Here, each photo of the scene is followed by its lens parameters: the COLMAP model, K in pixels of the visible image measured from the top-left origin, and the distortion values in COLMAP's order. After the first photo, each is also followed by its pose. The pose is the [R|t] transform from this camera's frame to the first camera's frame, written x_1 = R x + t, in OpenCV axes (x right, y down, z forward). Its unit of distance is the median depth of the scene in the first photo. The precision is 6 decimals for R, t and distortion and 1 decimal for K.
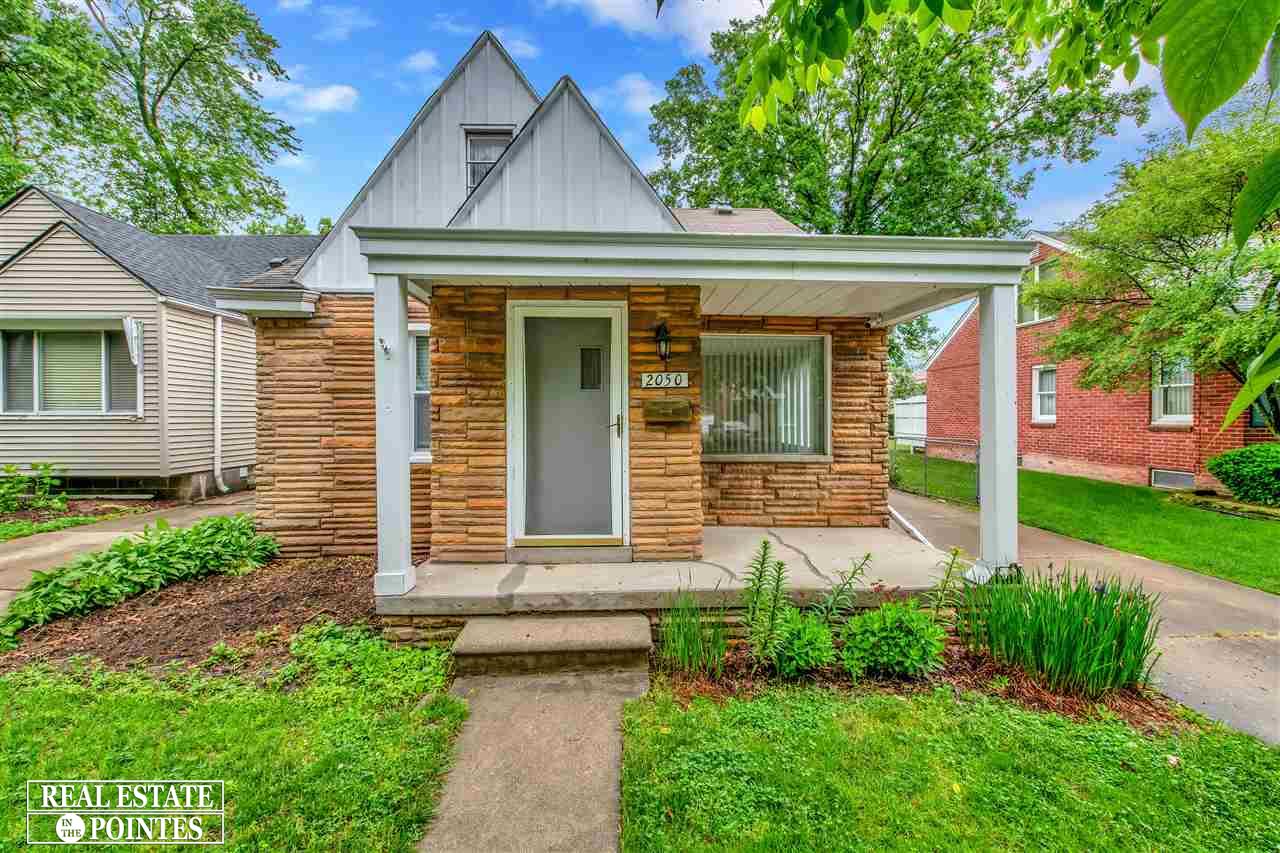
lens RADIAL K [[518.3, 0, 640.6], [0, 518.3, 419.5], [0, 0, 1]] dist [-0.015556, -0.000619]
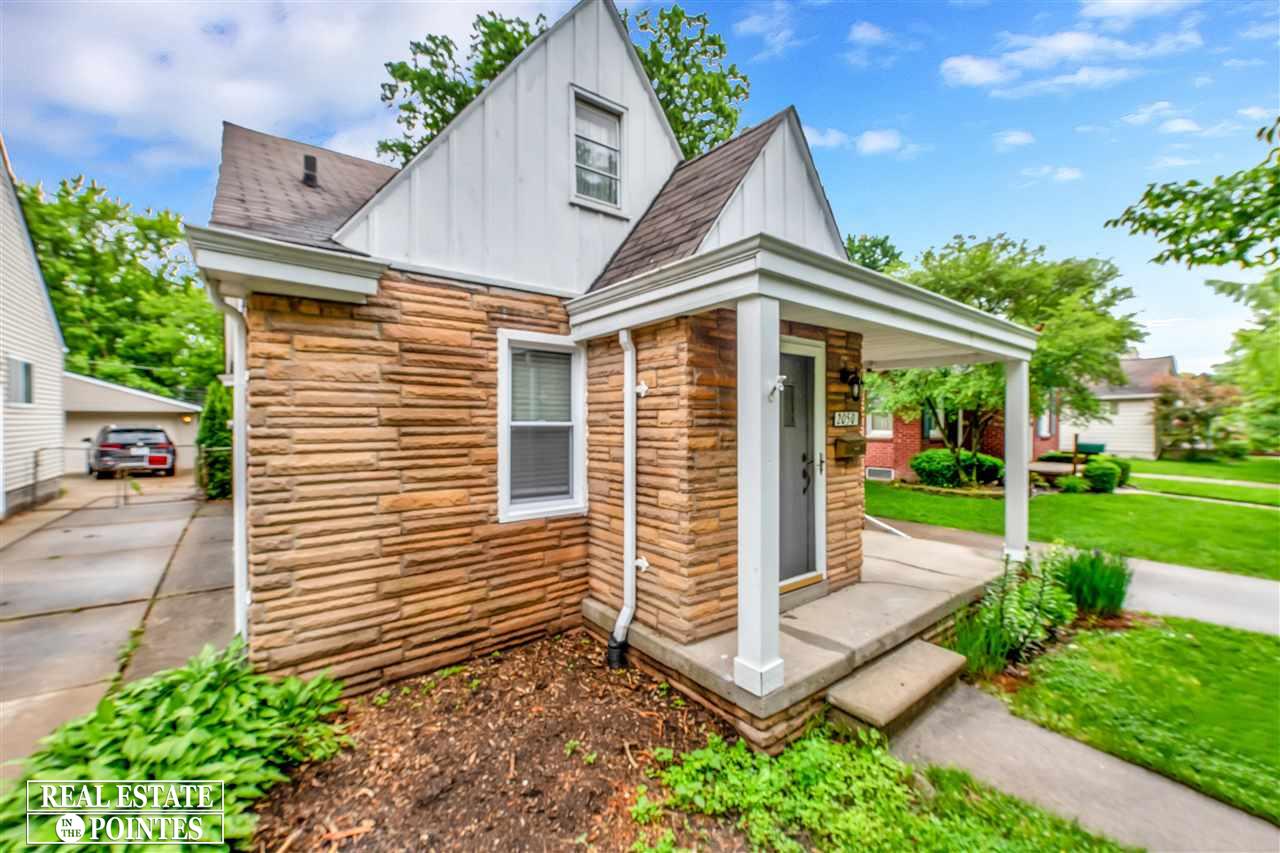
lens RADIAL K [[518.3, 0, 642.1], [0, 518.3, 424.4], [0, 0, 1]] dist [-0.015556, -0.000619]
pose [[0.808097, -0.003237, 0.589040, -0.734252], [0.003306, 0.999994, 0.000959, -0.053138], [-0.589040, 0.001173, 0.808103, 0.303639]]
